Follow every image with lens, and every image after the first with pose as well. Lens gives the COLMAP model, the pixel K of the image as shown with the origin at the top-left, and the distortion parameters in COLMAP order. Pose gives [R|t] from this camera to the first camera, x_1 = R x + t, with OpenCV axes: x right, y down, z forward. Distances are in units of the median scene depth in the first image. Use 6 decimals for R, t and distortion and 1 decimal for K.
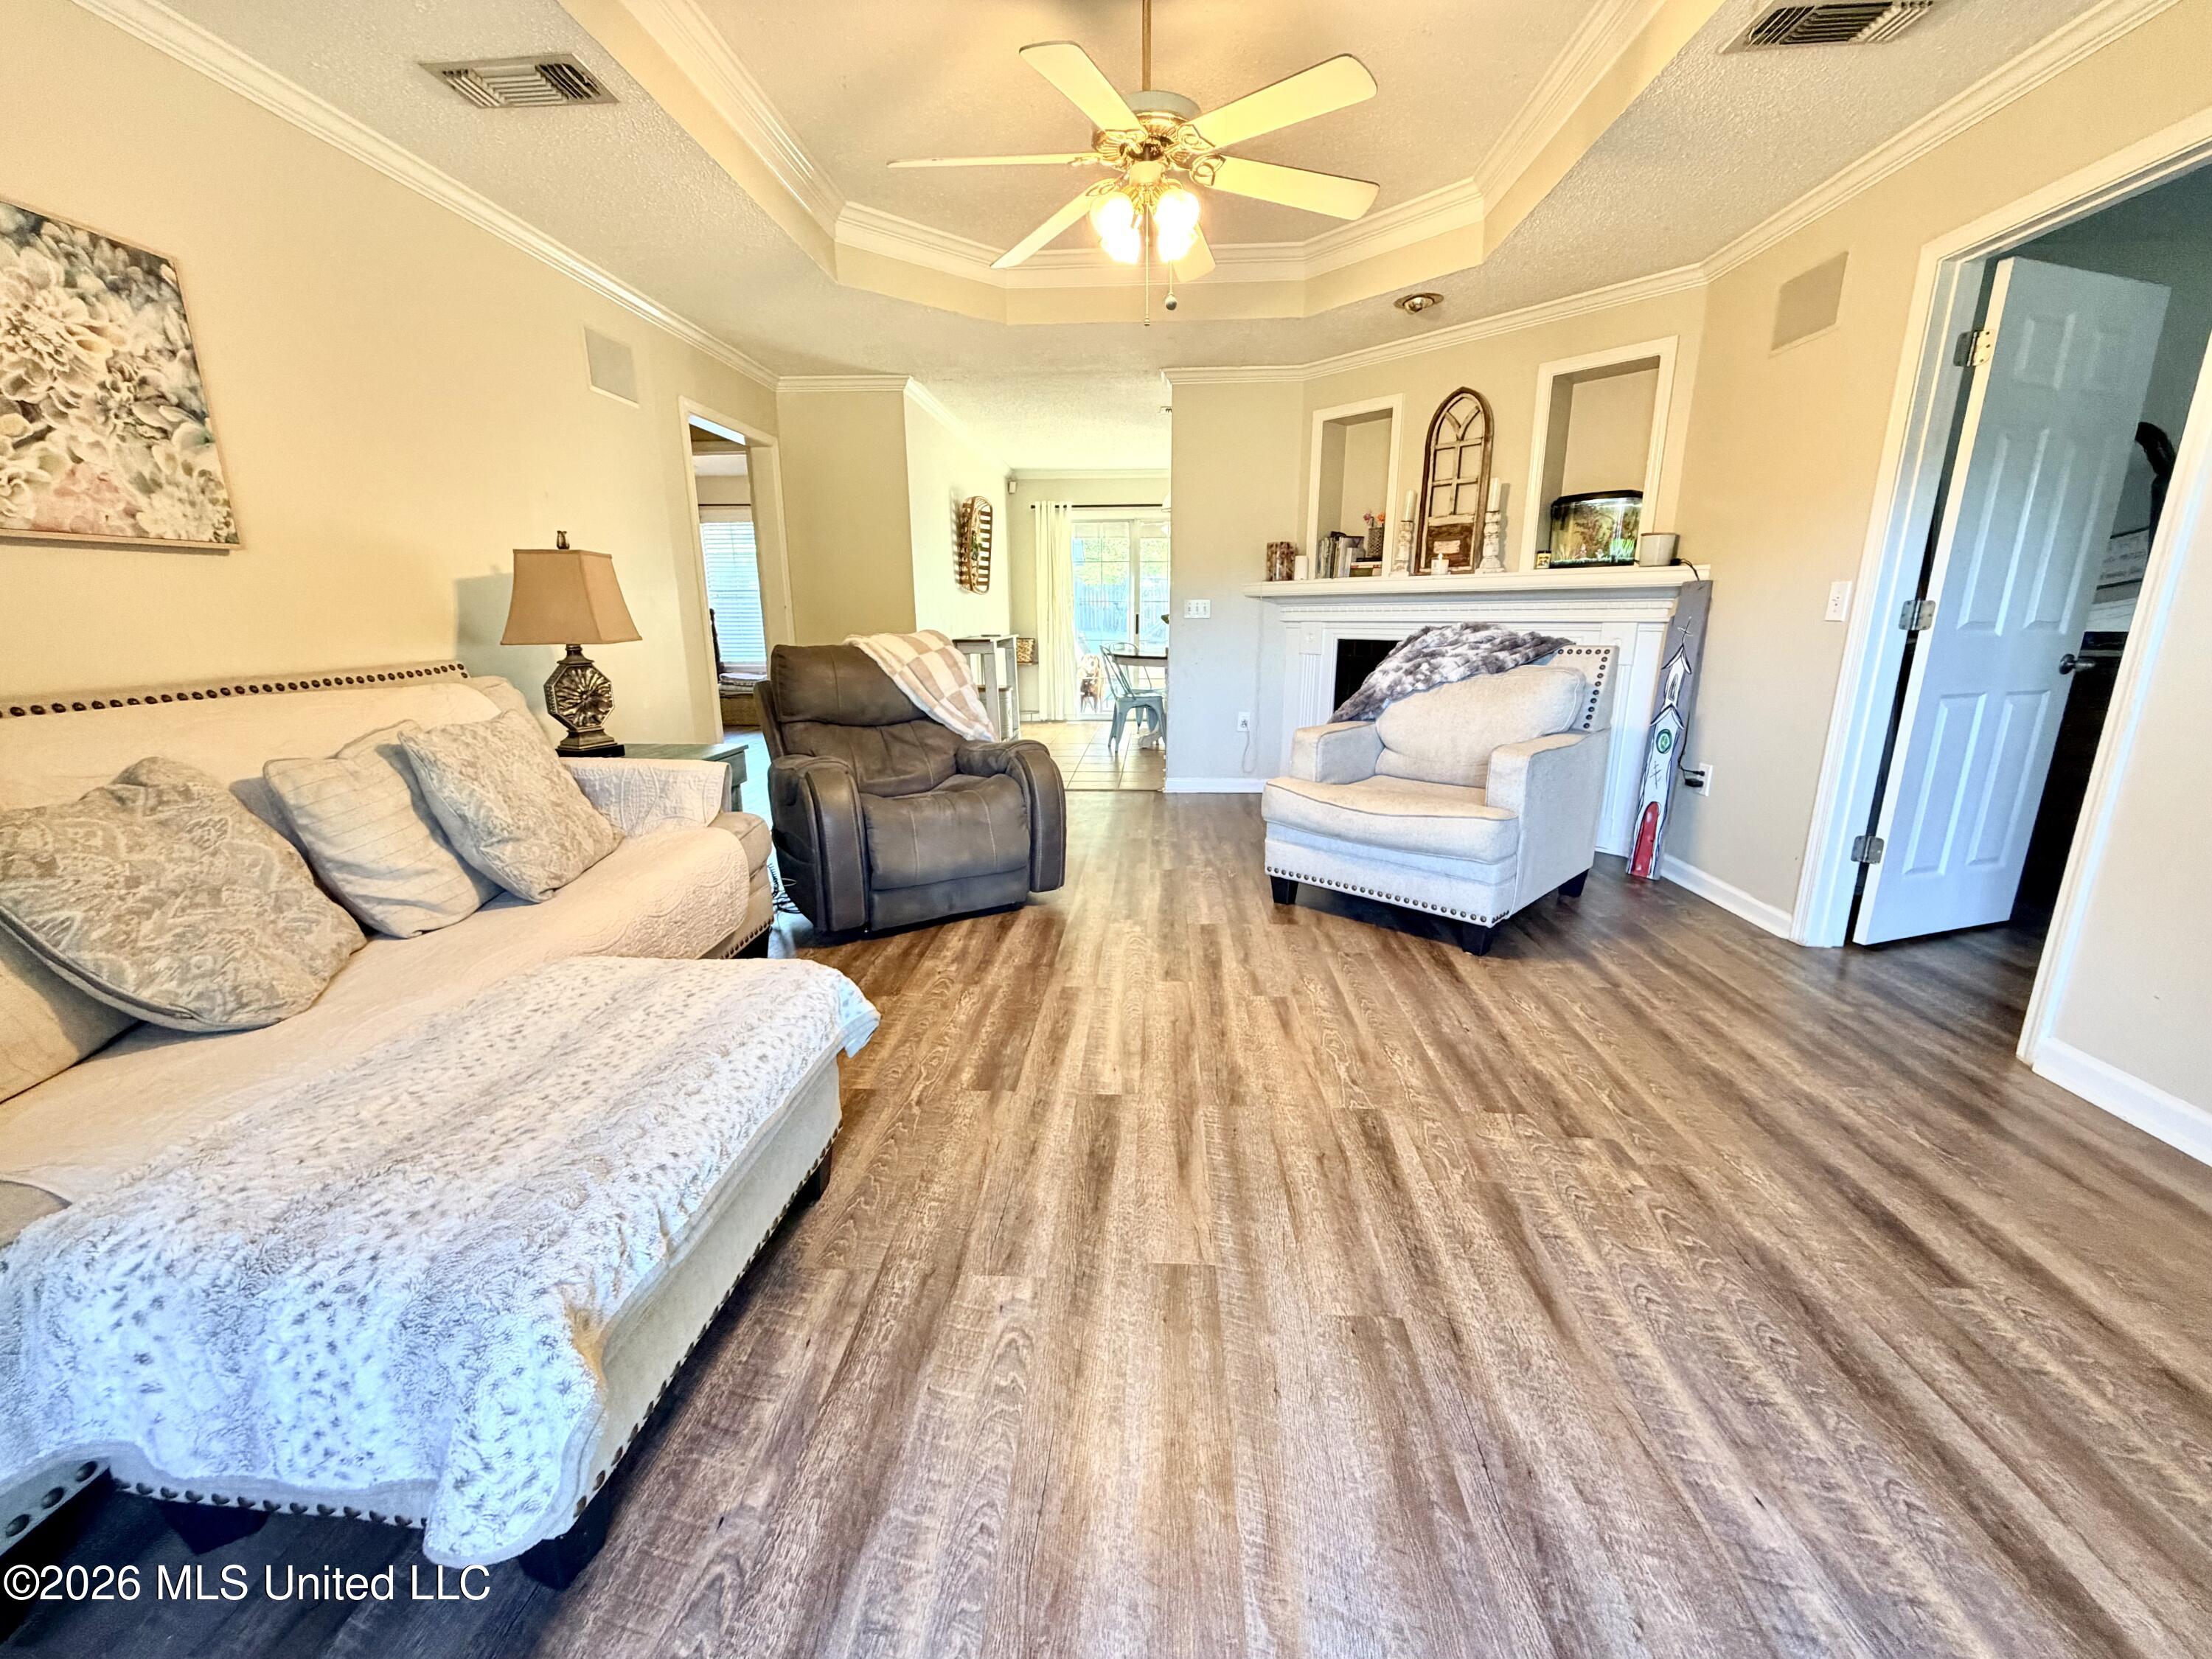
lens RADIAL K [[885.8, 0, 1106.4], [0, 885.8, 825.9], [0, 0, 1]] dist [0.003412, 0.000277]
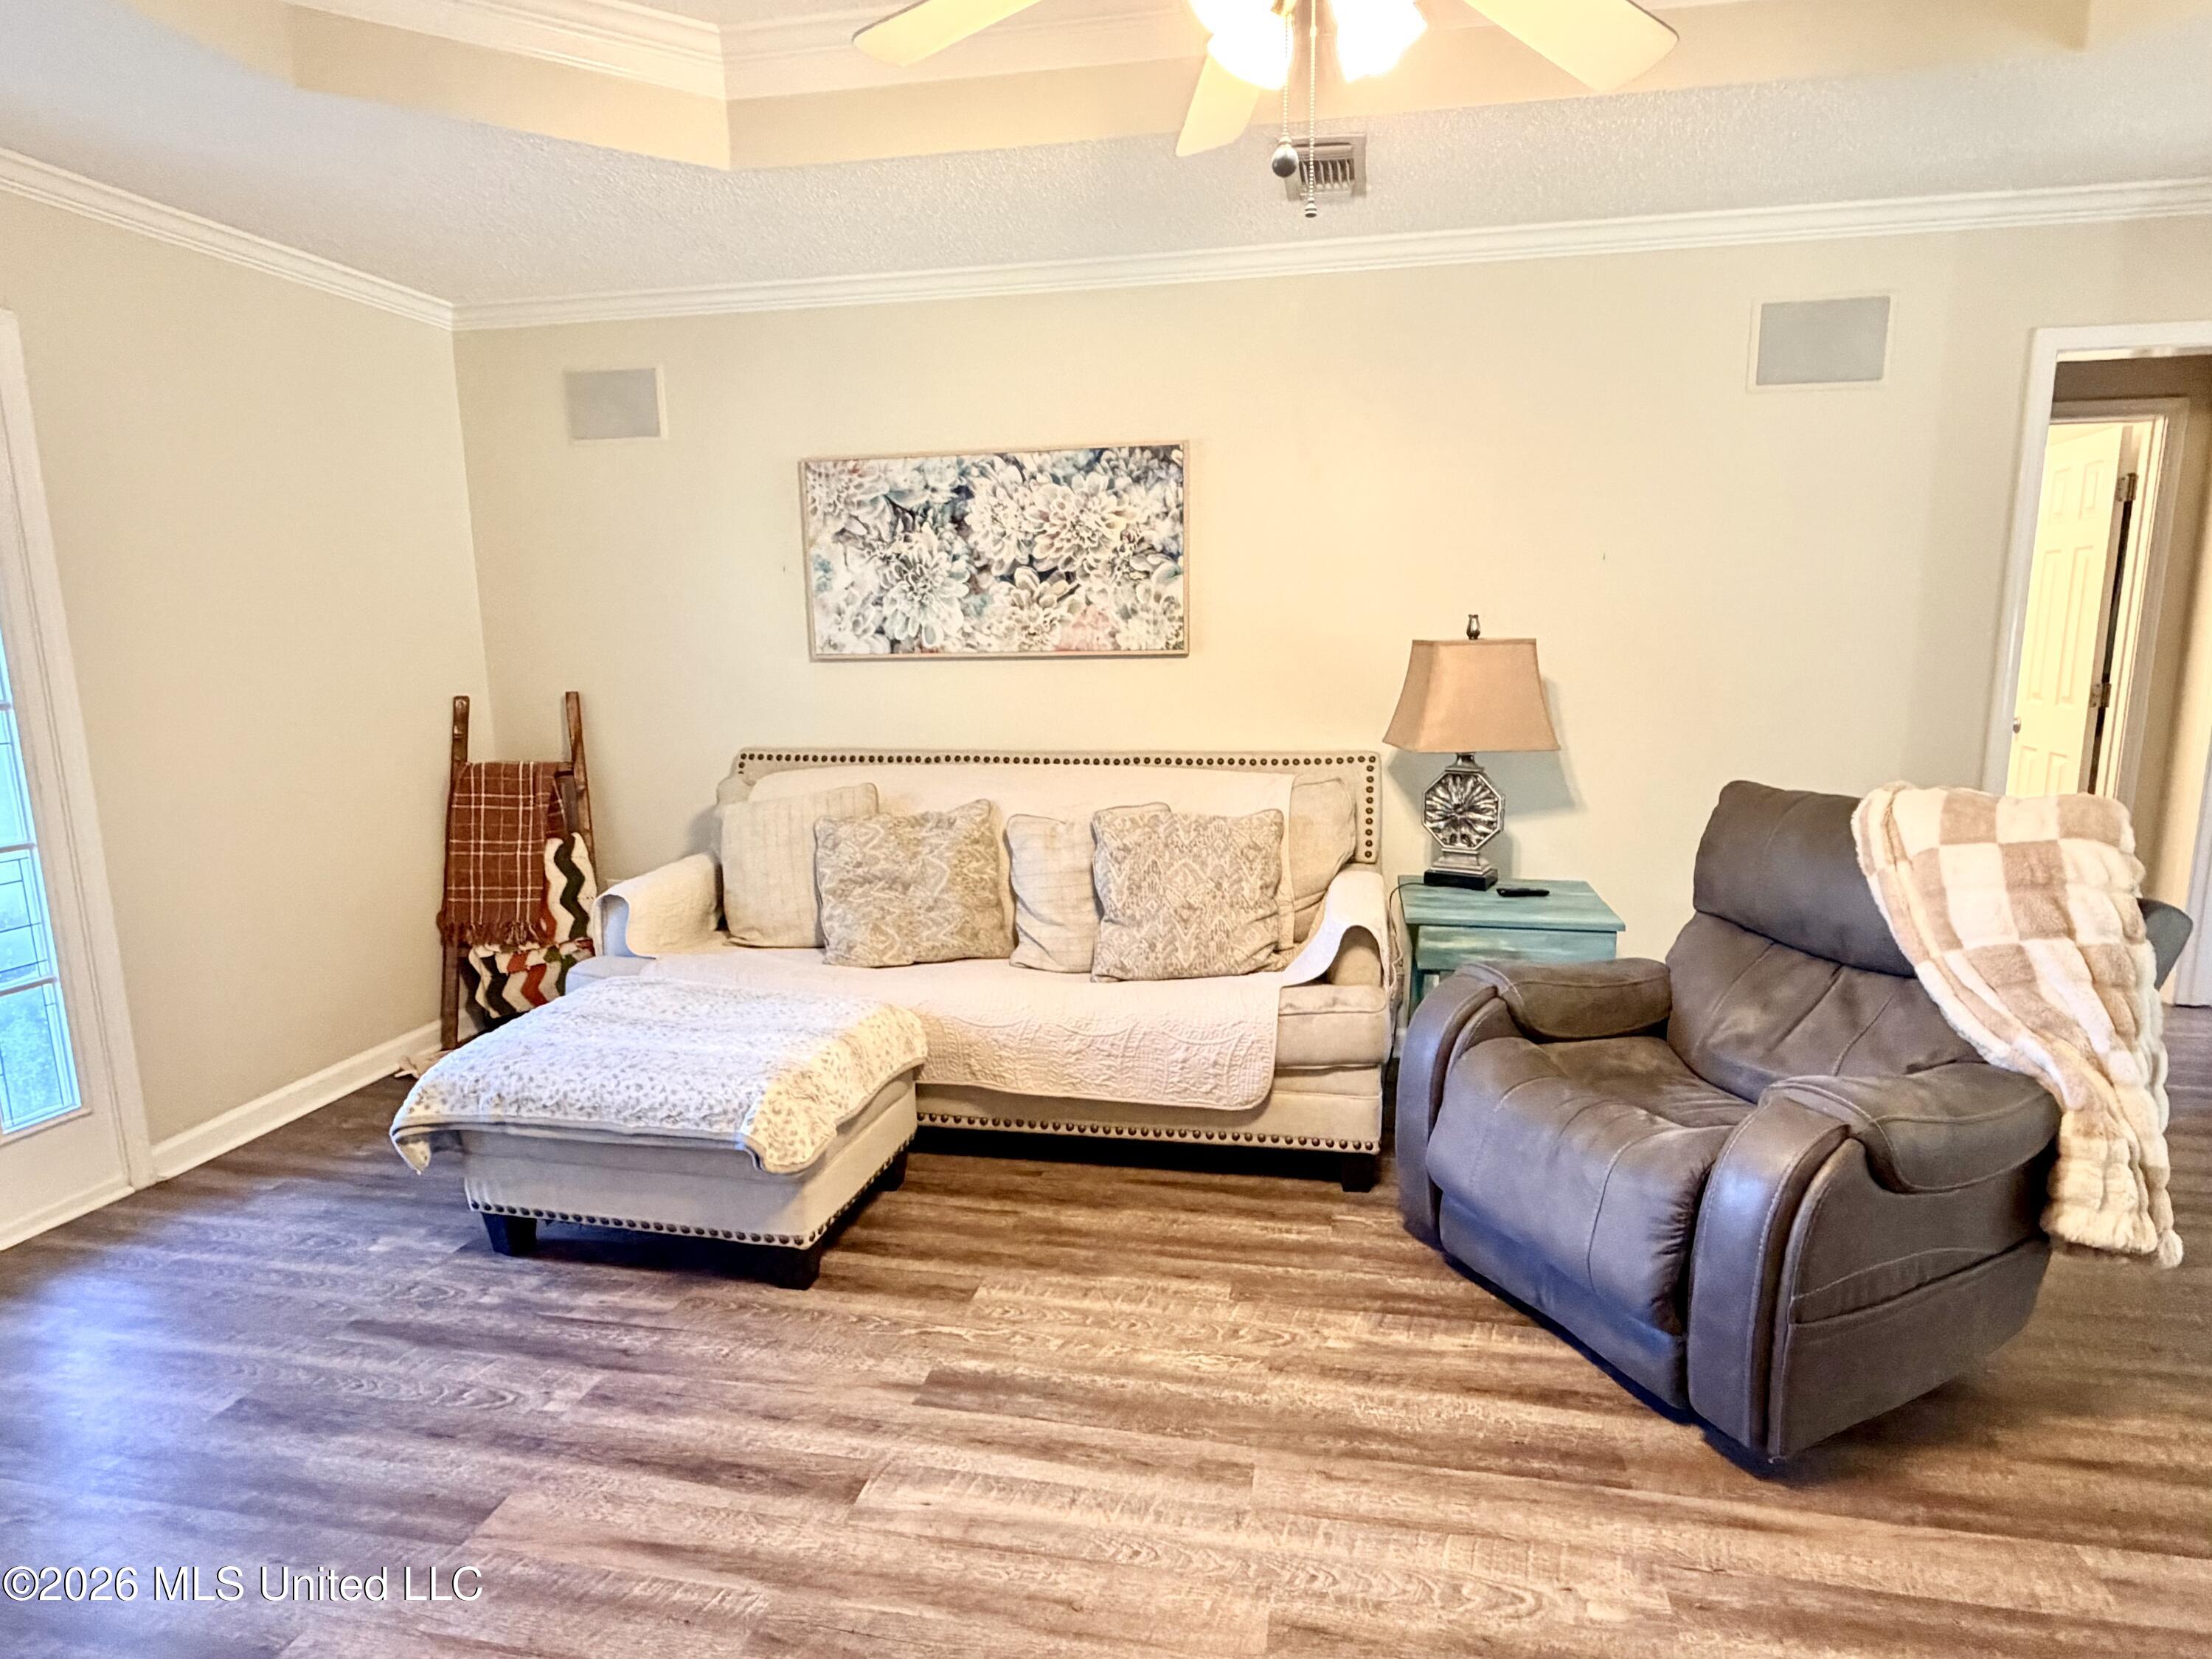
lens RADIAL K [[1201.7, 0, 1105.6], [0, 1201.7, 832.0], [0, 0, 1]] dist [0.000362, 0.000213]
pose [[-0.133166, 0.177806, -0.975014, 0.835307], [-0.224501, 0.952793, 0.204415, -0.433401], [0.965332, 0.246113, -0.086962, 1.213724]]
